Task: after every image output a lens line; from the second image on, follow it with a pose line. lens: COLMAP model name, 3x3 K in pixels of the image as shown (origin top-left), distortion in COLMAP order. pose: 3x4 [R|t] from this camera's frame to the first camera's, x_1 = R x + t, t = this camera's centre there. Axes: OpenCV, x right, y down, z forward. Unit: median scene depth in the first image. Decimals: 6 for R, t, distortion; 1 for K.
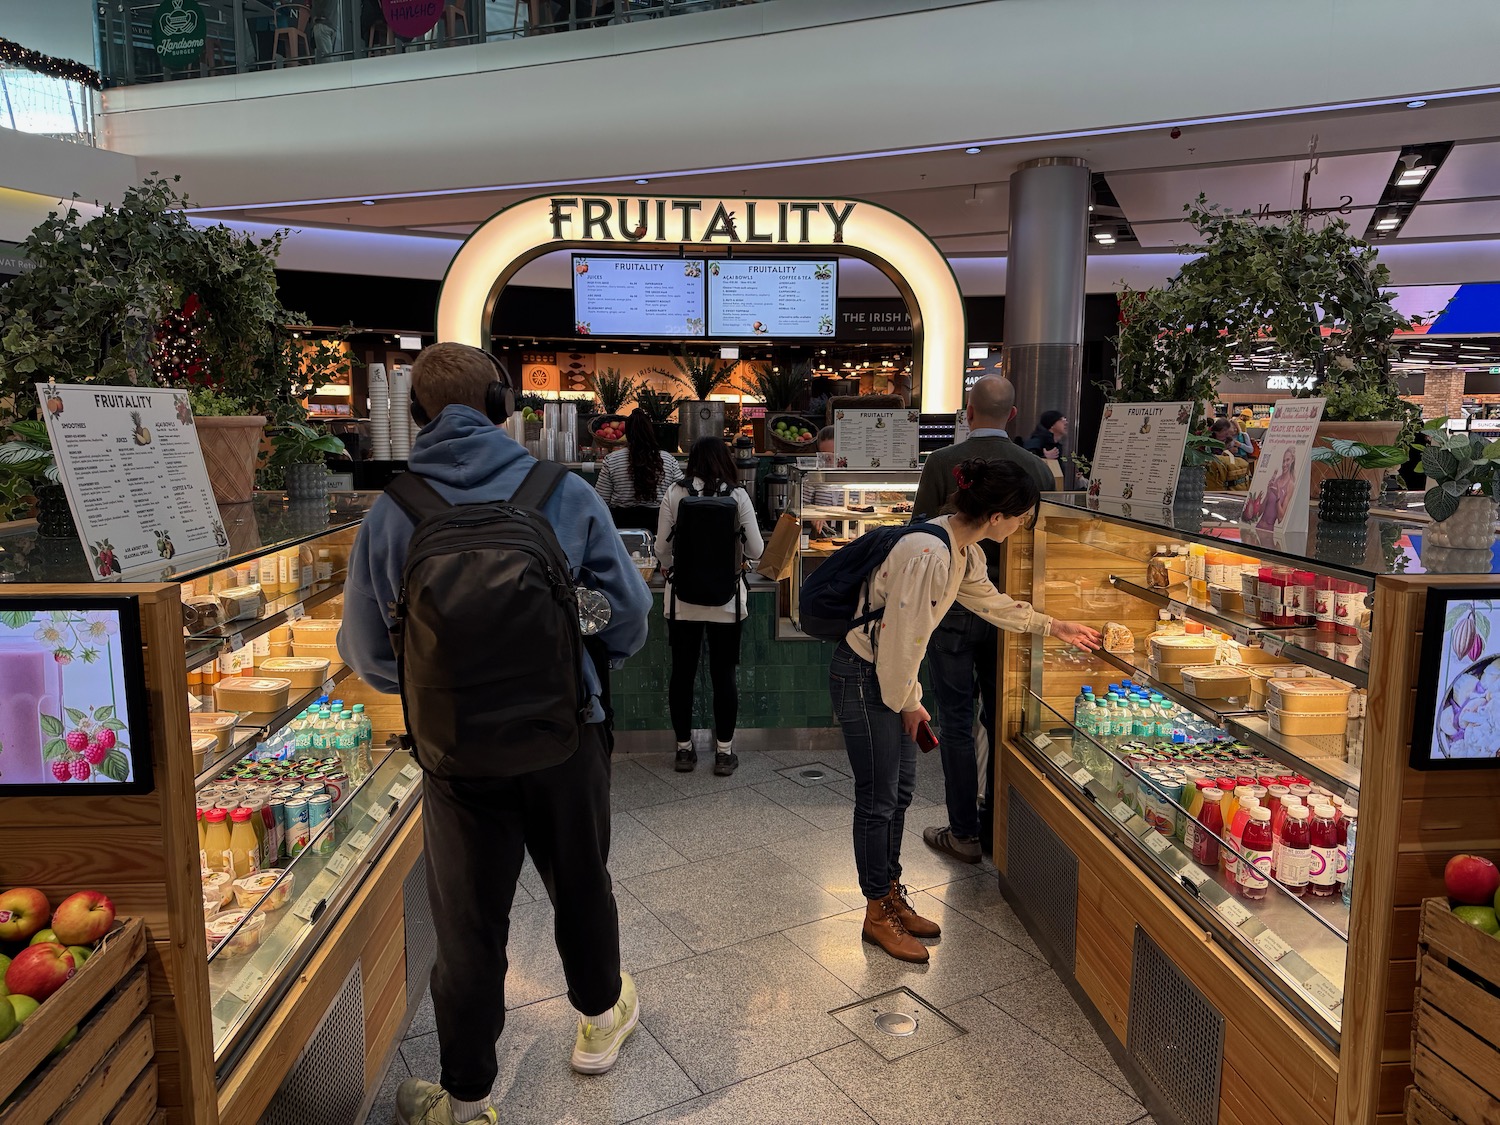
lens RADIAL K [[1024.5, 0, 750.0], [0, 1024.5, 562.5], [0, 0, 1]] dist [0.000055, -0.023154]
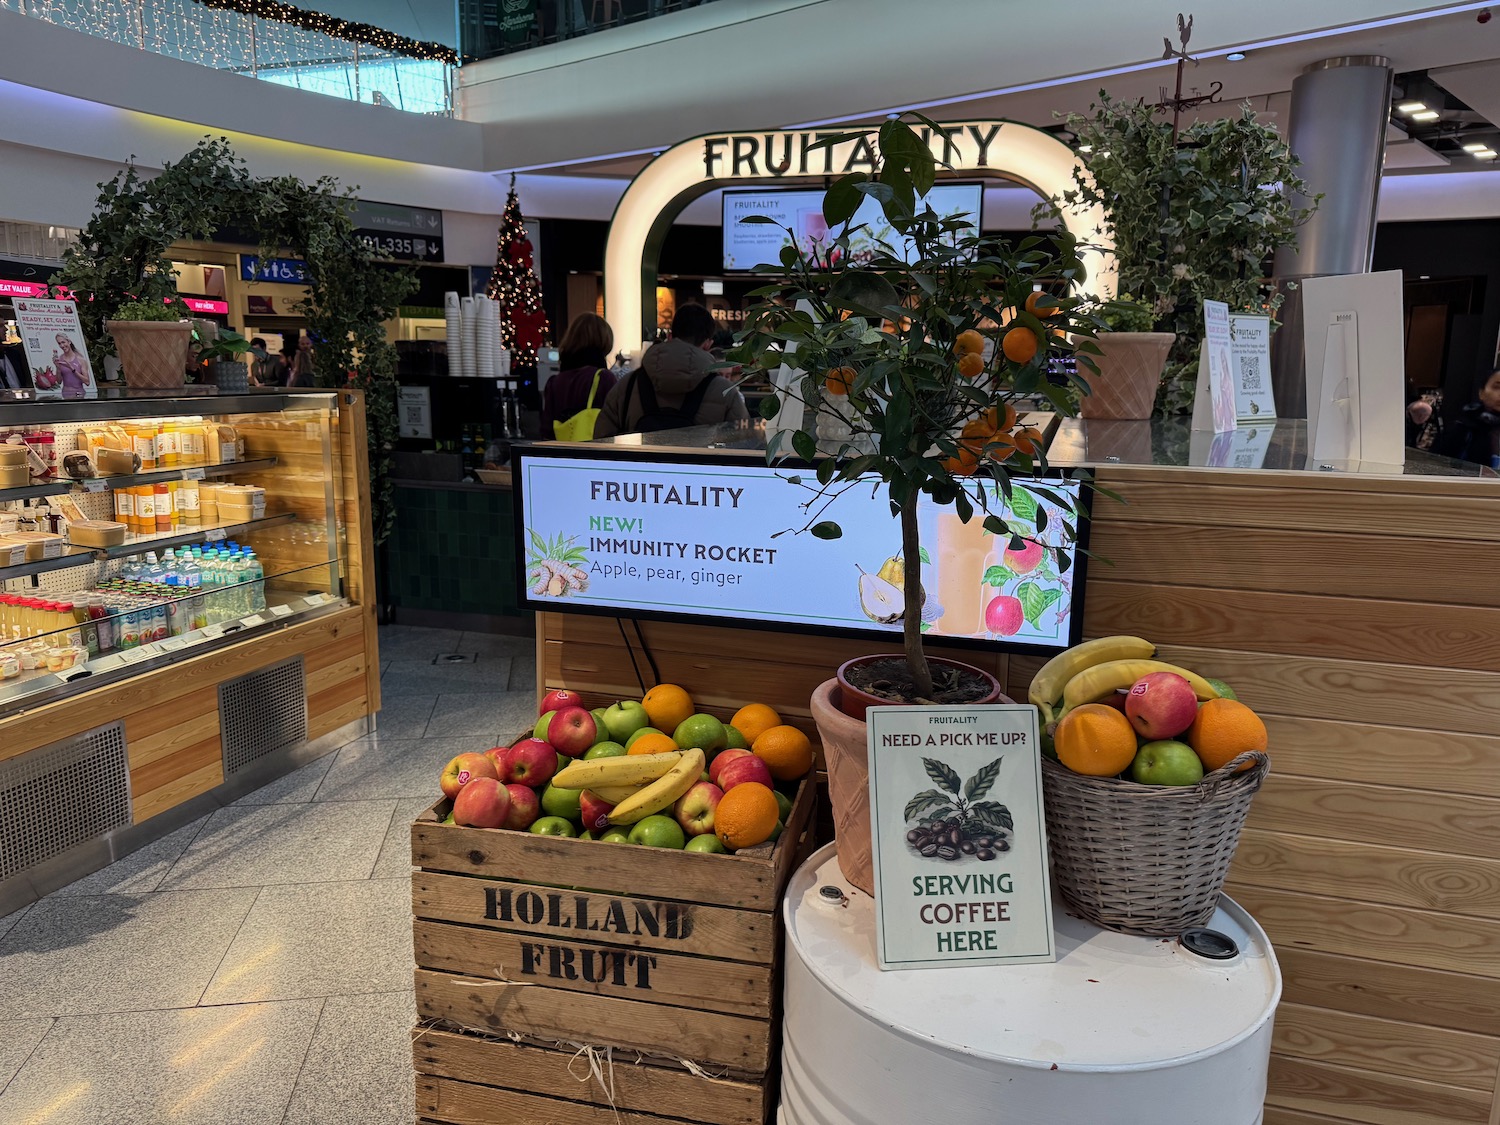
lens RADIAL K [[1024.5, 0, 750.0], [0, 1024.5, 562.5], [0, 0, 1]] dist [0.000055, -0.023154]
pose [[0.936871, 0.077209, -0.341046, 0.240687], [-0.060389, 0.996389, 0.059680, 0.014244], [0.344422, -0.035317, 0.938150, 0.009356]]
